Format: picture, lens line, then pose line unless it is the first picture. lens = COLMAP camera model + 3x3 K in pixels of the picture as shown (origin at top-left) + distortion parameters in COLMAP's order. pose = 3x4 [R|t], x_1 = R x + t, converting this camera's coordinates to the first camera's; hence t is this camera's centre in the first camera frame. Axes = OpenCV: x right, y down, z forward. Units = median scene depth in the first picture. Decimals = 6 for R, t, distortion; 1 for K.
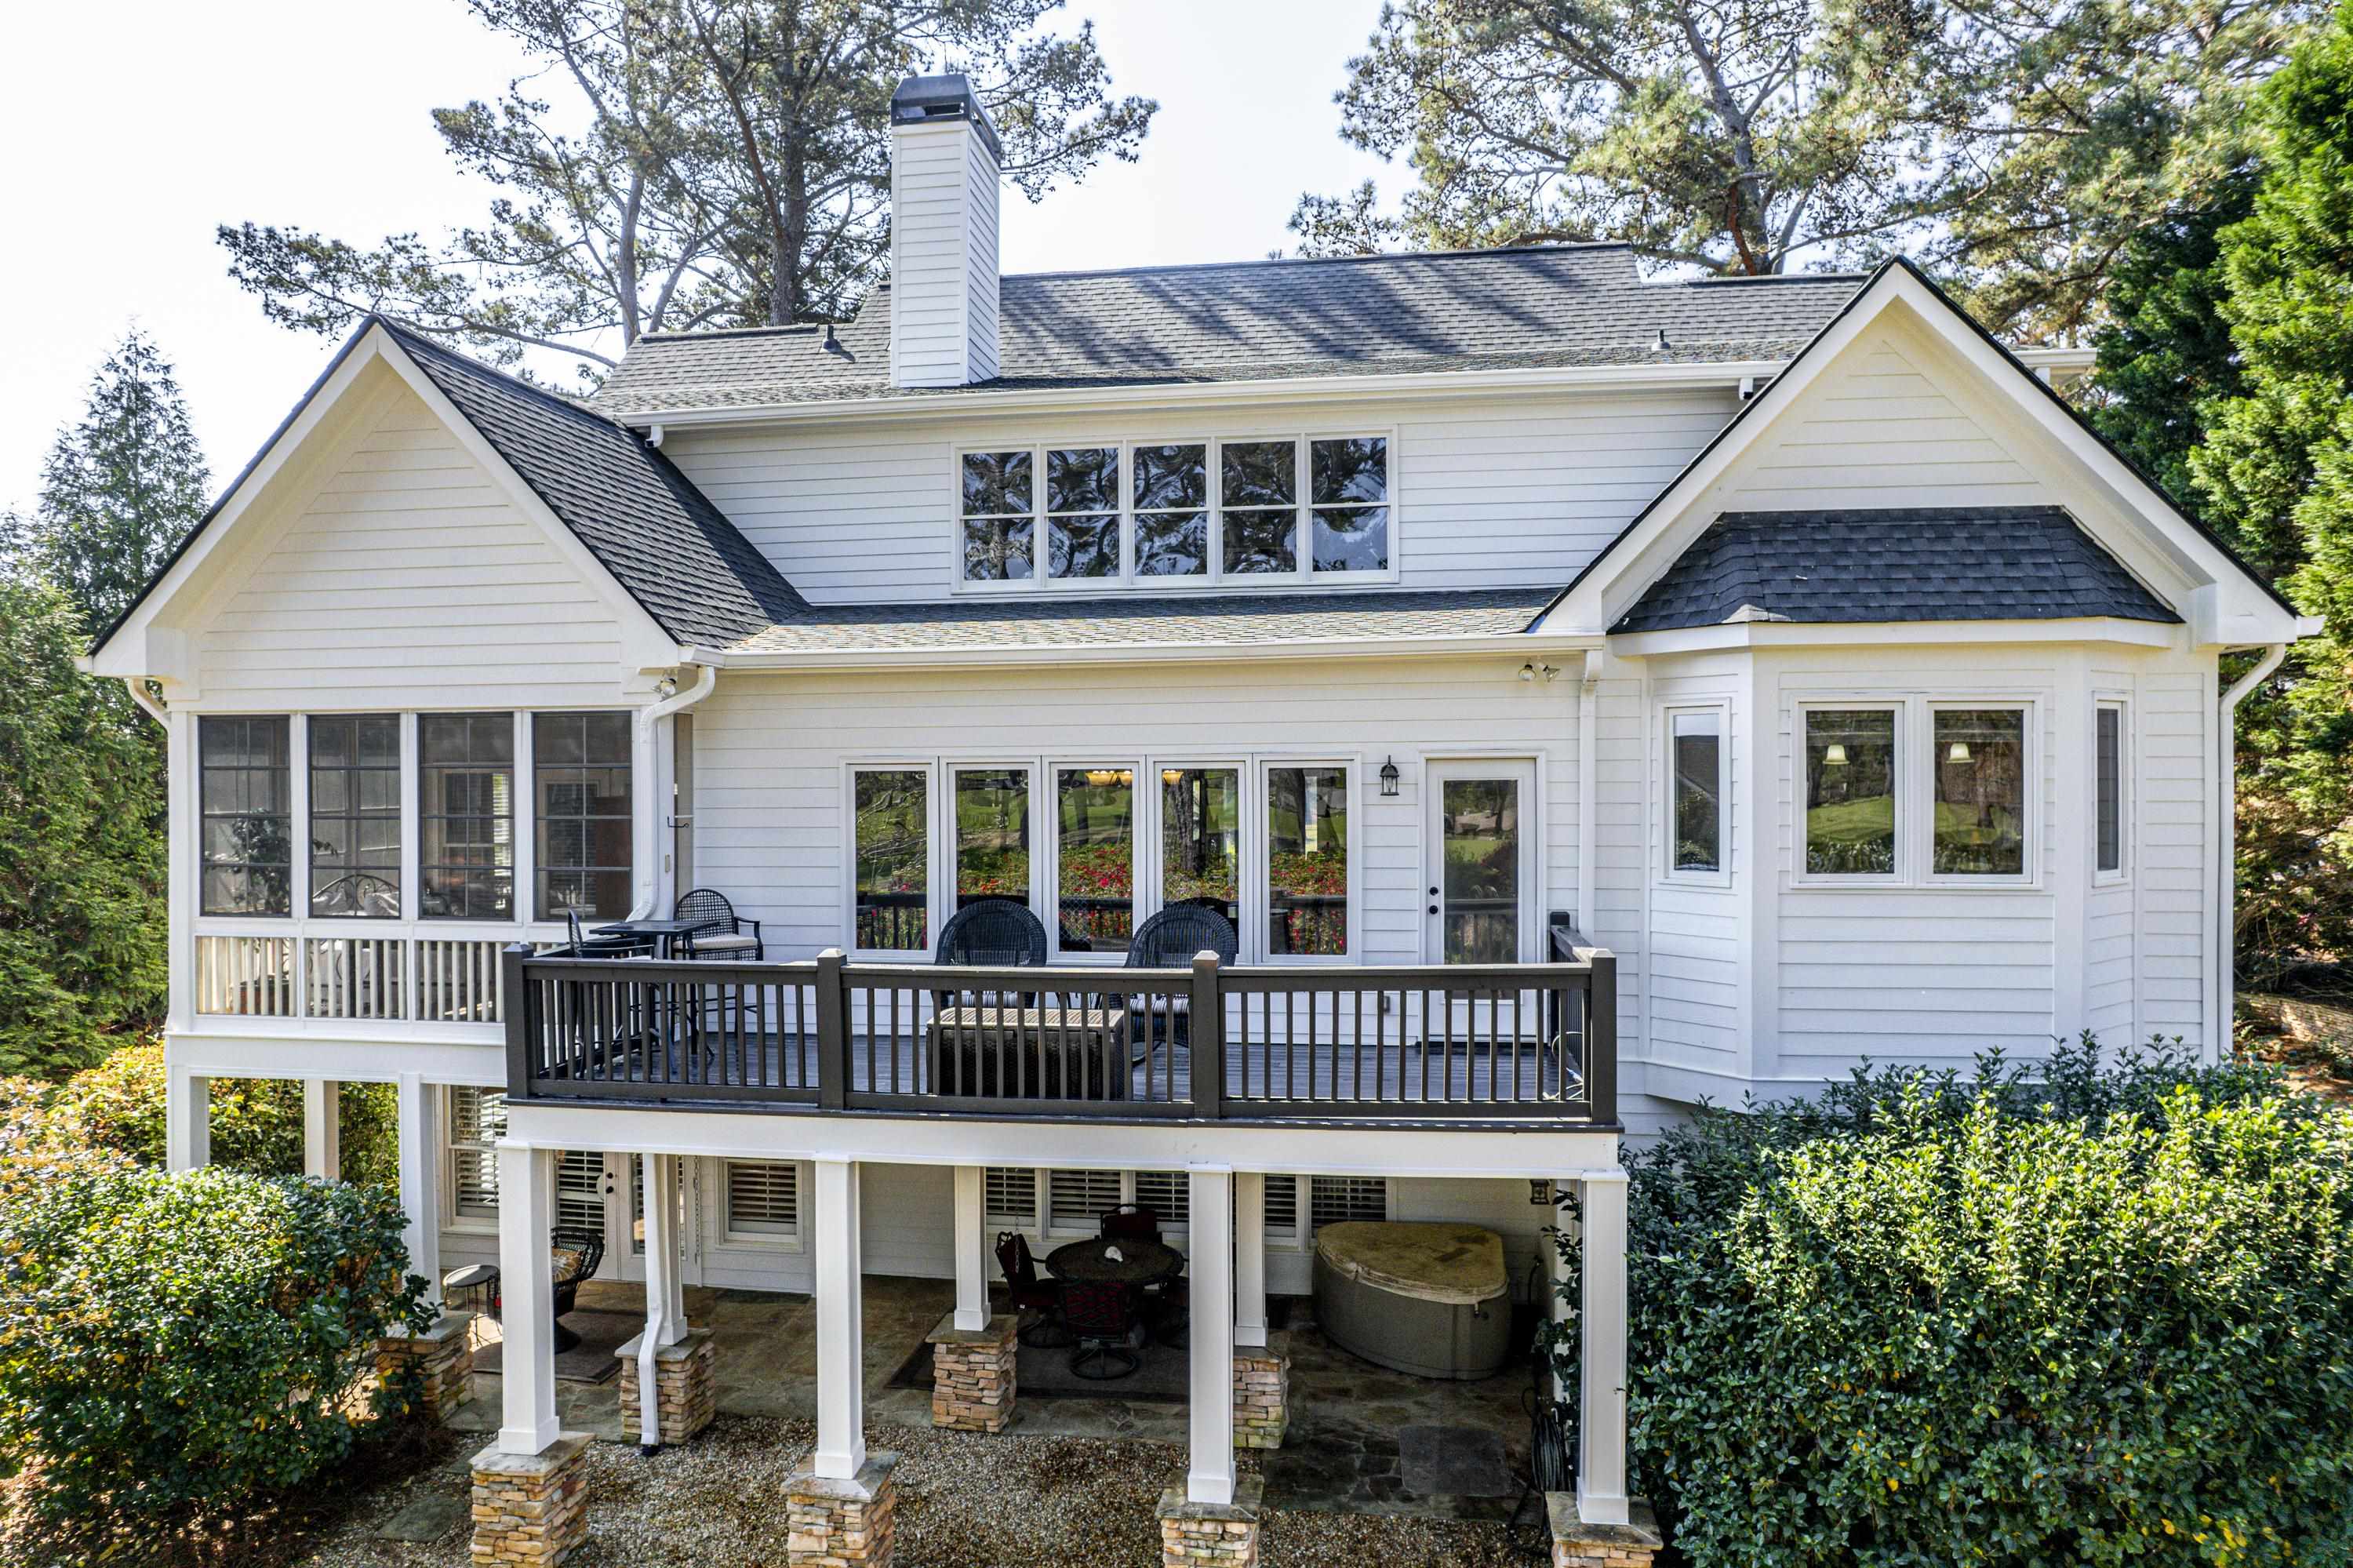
lens RADIAL K [[1504.5, 0, 1199.6], [0, 1504.5, 774.7], [0, 0, 1]] dist [-0.078418, 0.071456]
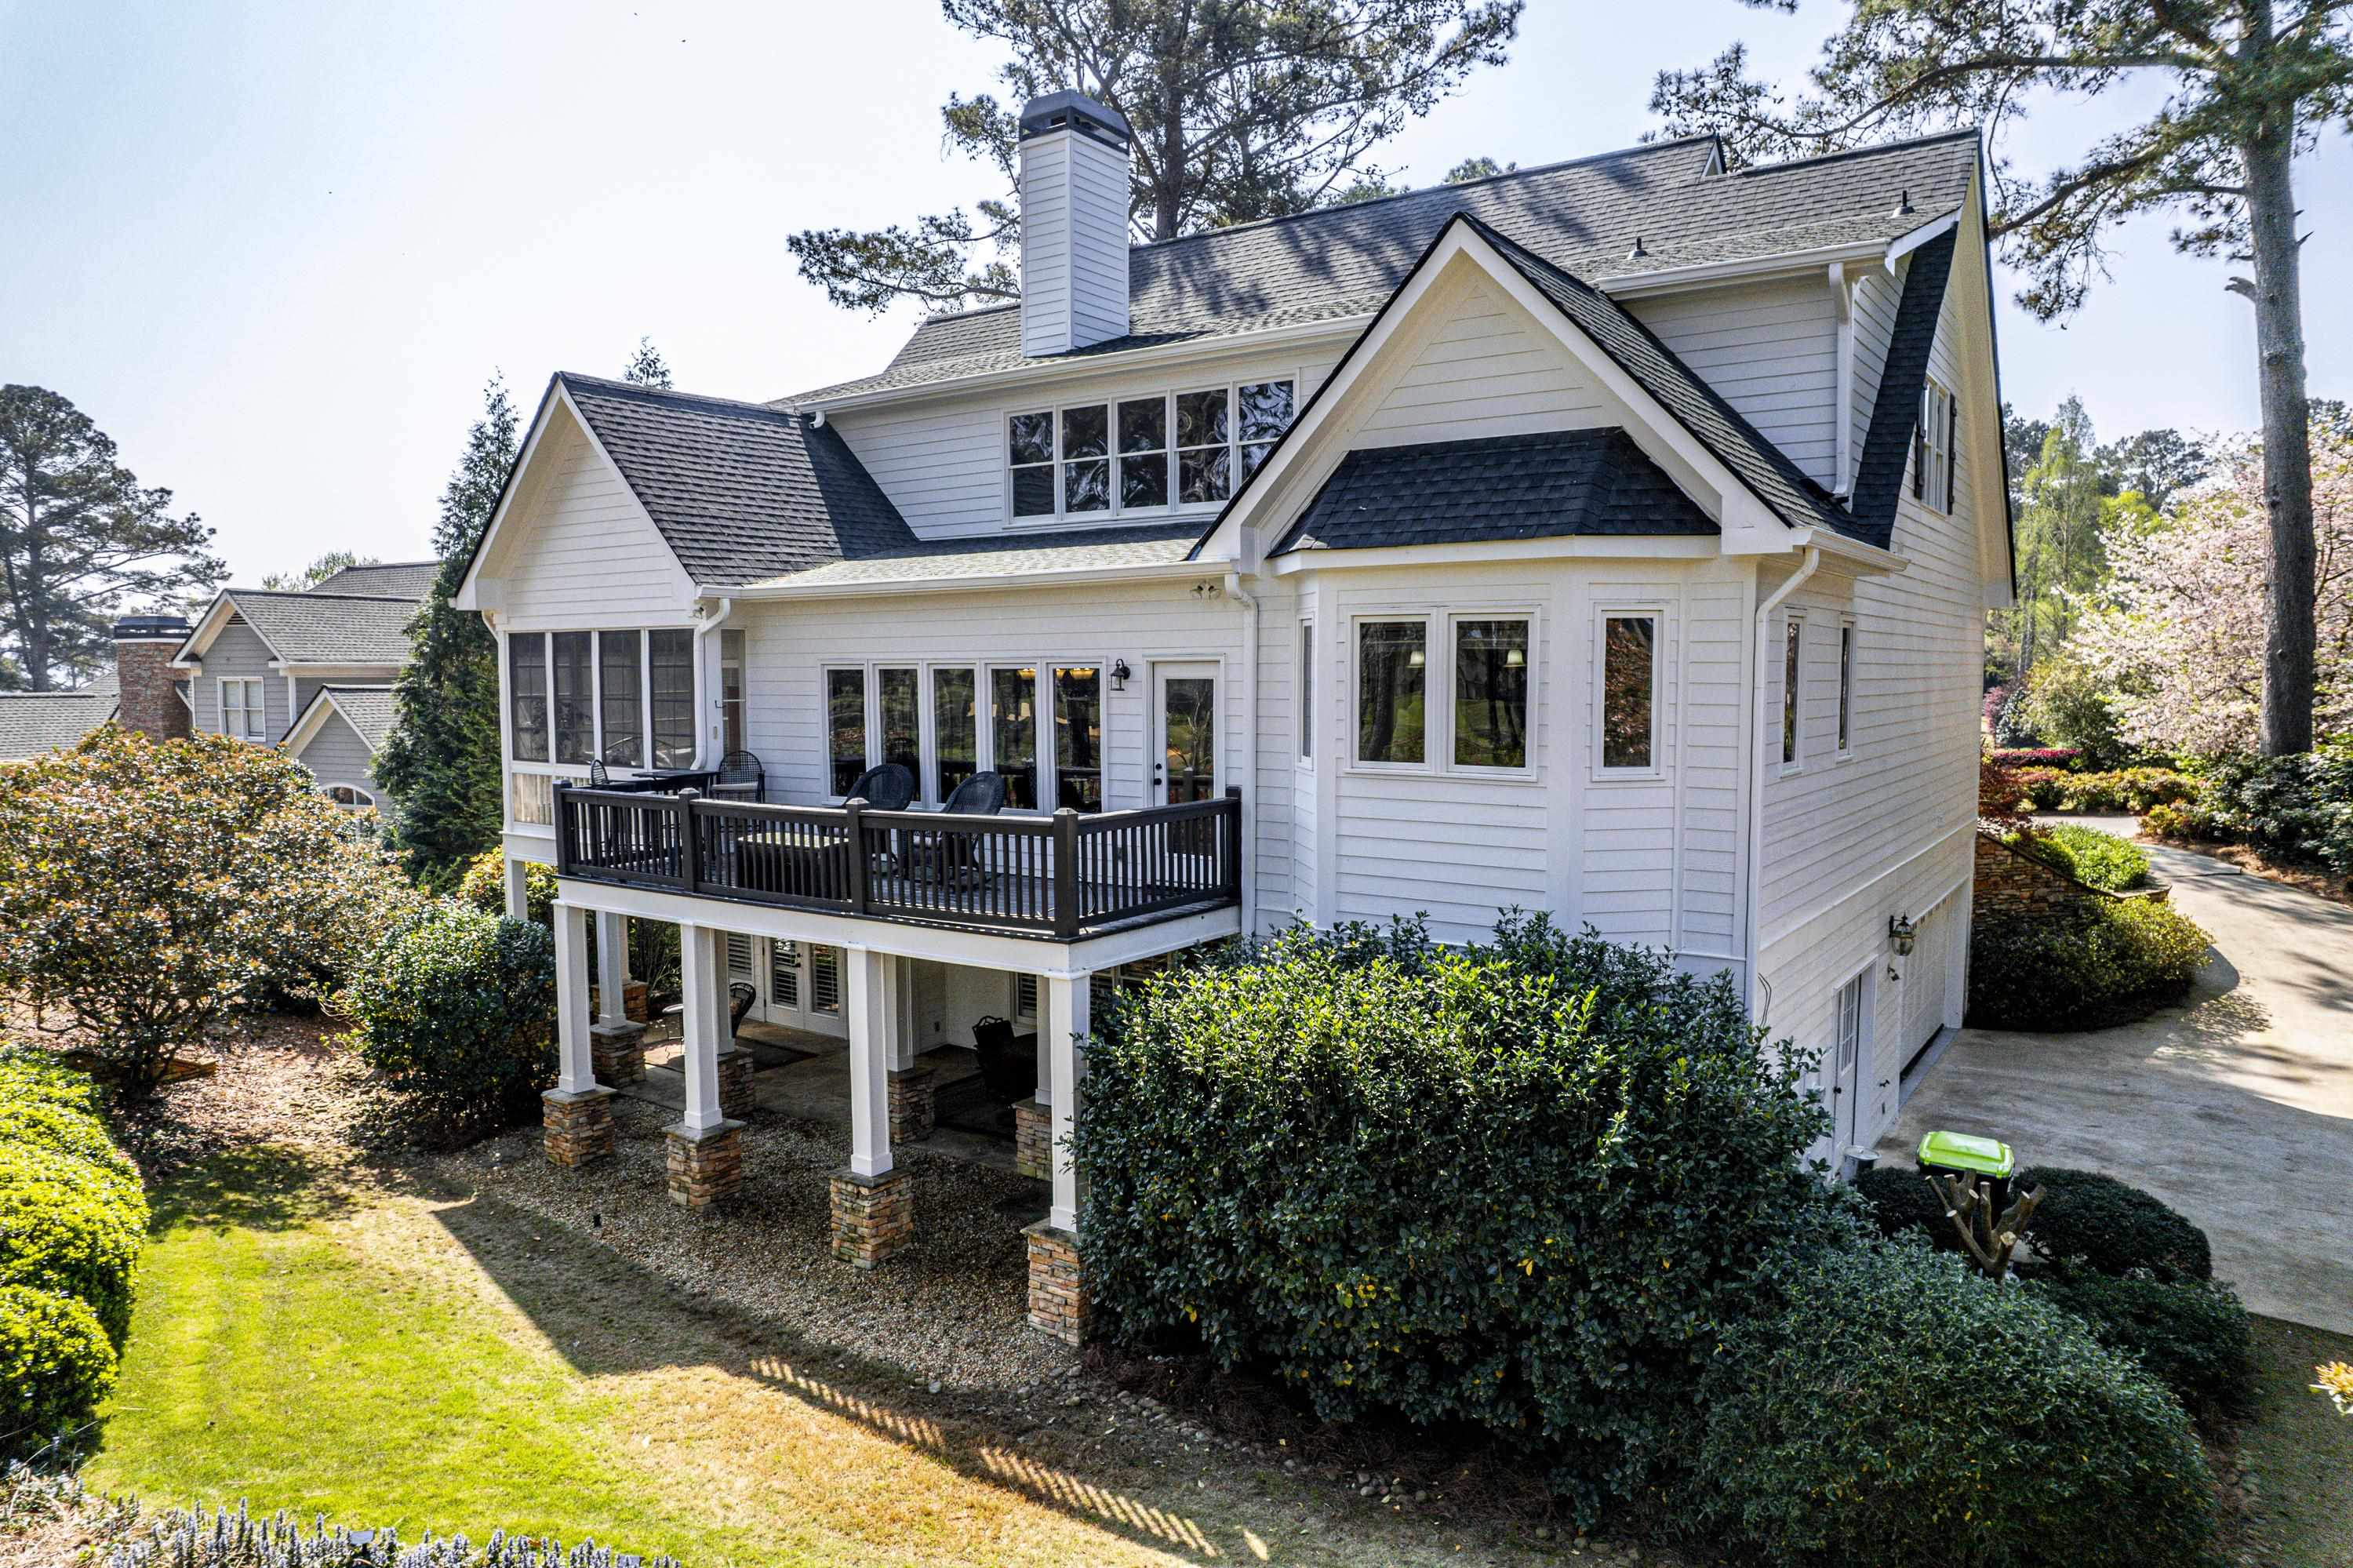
lens RADIAL K [[1528.2, 0, 1175.5], [0, 1528.2, 750.5], [0, 0, 1]] dist [-0.074188, 0.070403]
pose [[0.890891, 0.029415, -0.453264, 0.708089], [-0.003349, 0.998299, 0.058201, -0.010008], [0.454205, -0.050333, 0.889474, -0.121360]]
